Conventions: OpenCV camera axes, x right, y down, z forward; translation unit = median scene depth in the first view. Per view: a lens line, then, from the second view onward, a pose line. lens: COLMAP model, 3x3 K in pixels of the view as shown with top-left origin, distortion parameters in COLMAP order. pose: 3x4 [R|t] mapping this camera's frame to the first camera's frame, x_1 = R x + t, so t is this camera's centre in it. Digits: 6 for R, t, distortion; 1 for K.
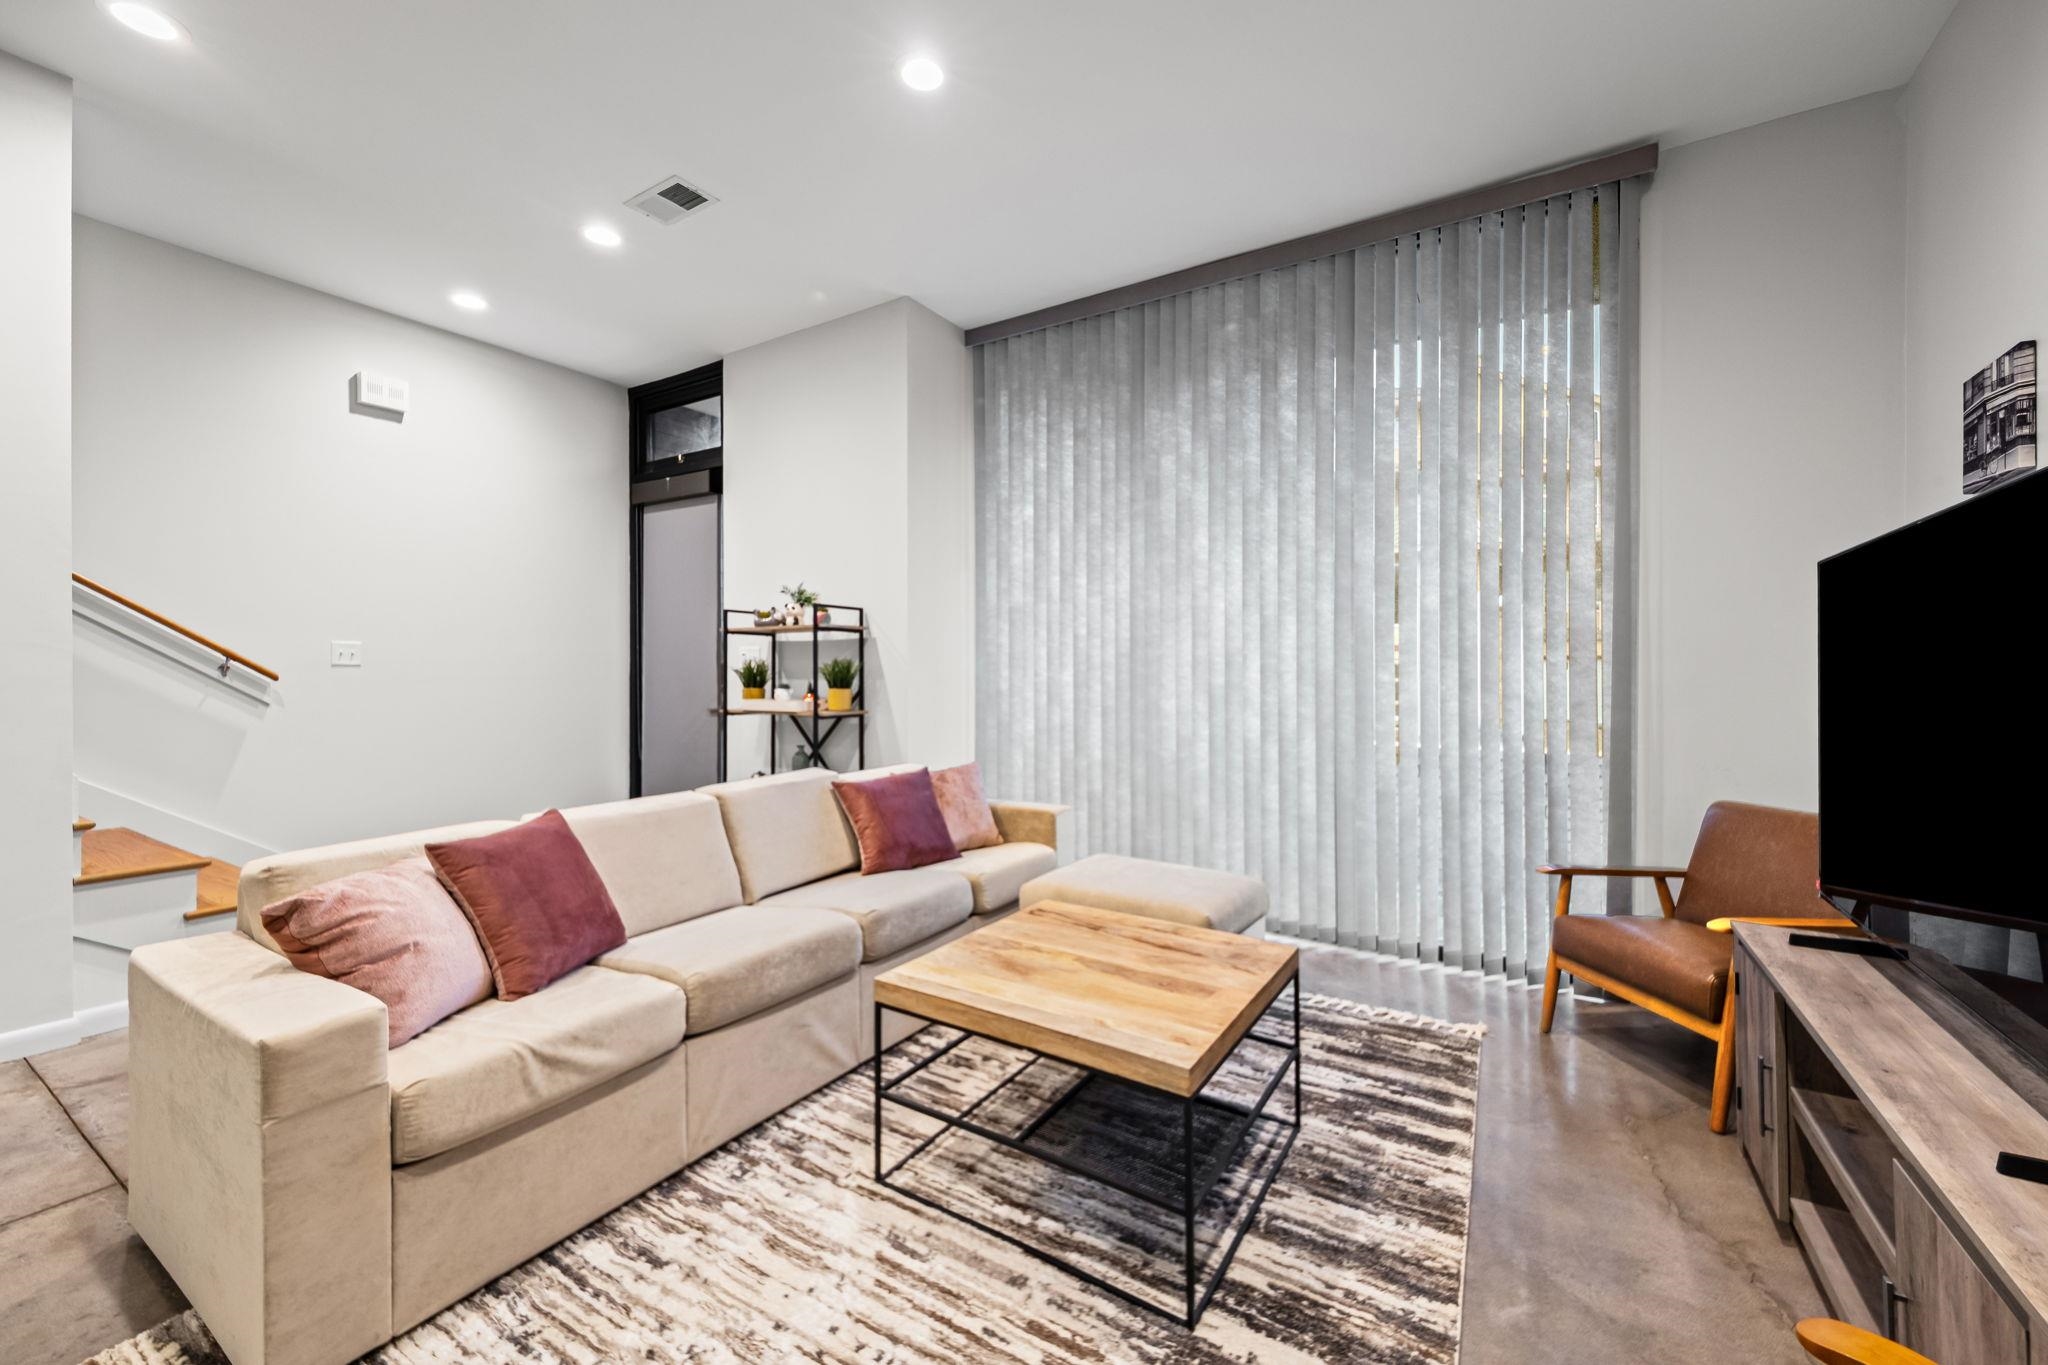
lens RADIAL K [[800.6, 0, 1028.1], [0, 800.6, 672.1], [0, 0, 1]] dist [0.031902, -0.013260]
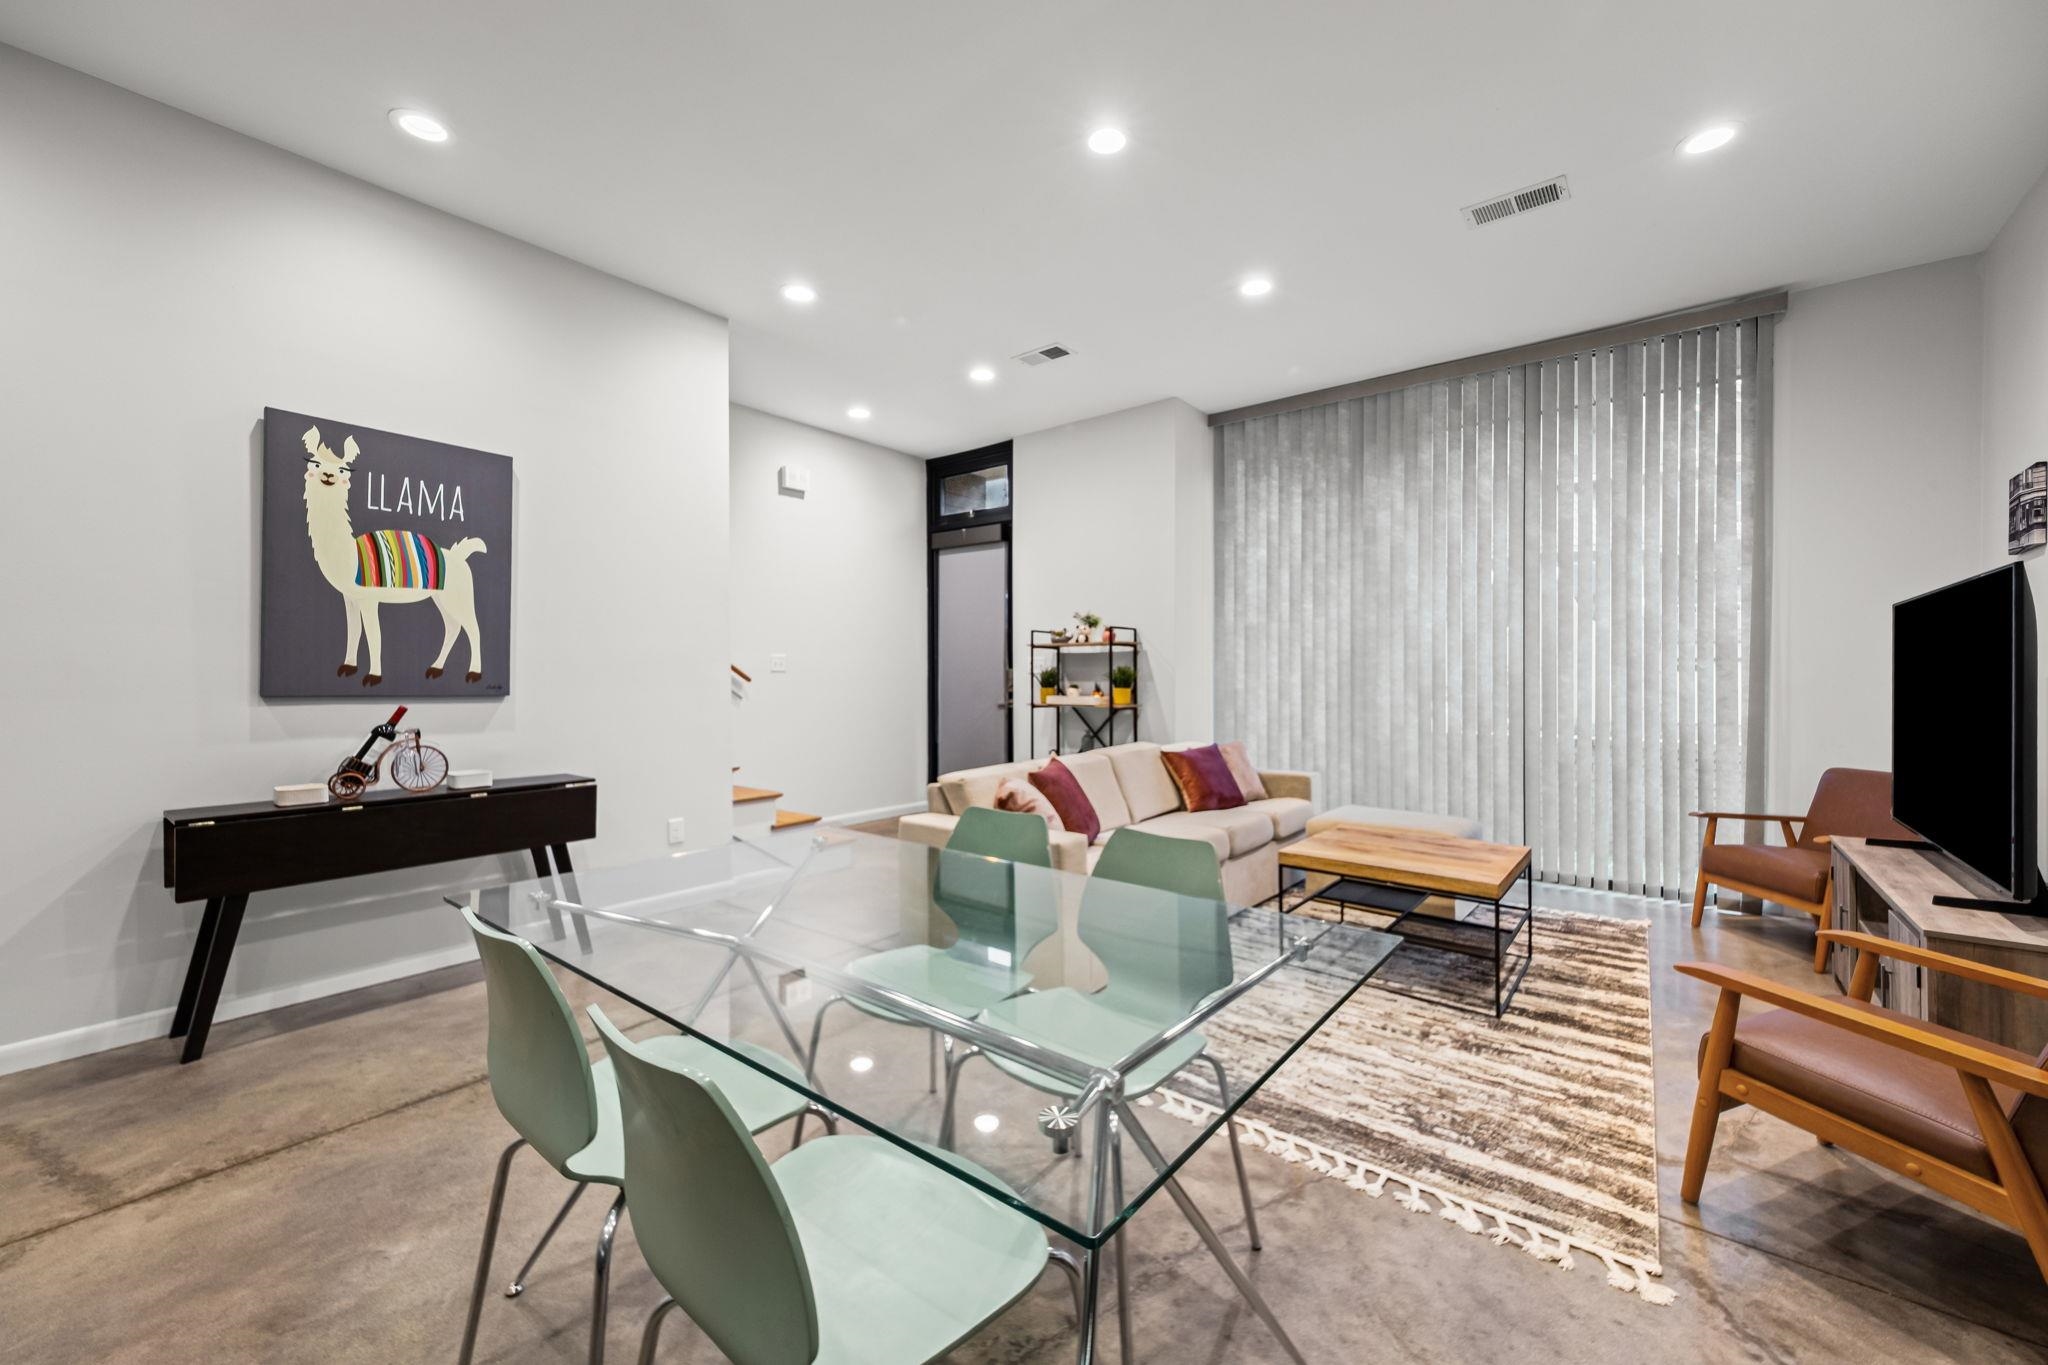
lens RADIAL K [[800.6, 0, 1024.0], [0, 800.6, 682.5], [0, 0, 1]] dist [0.019936, -0.006097]
pose [[0.993497, 0.000168, -0.113855, -0.258890], [0.000727, 0.999969, 0.007820, 0.000490], [0.113852, -0.007852, 0.993467, -0.377582]]
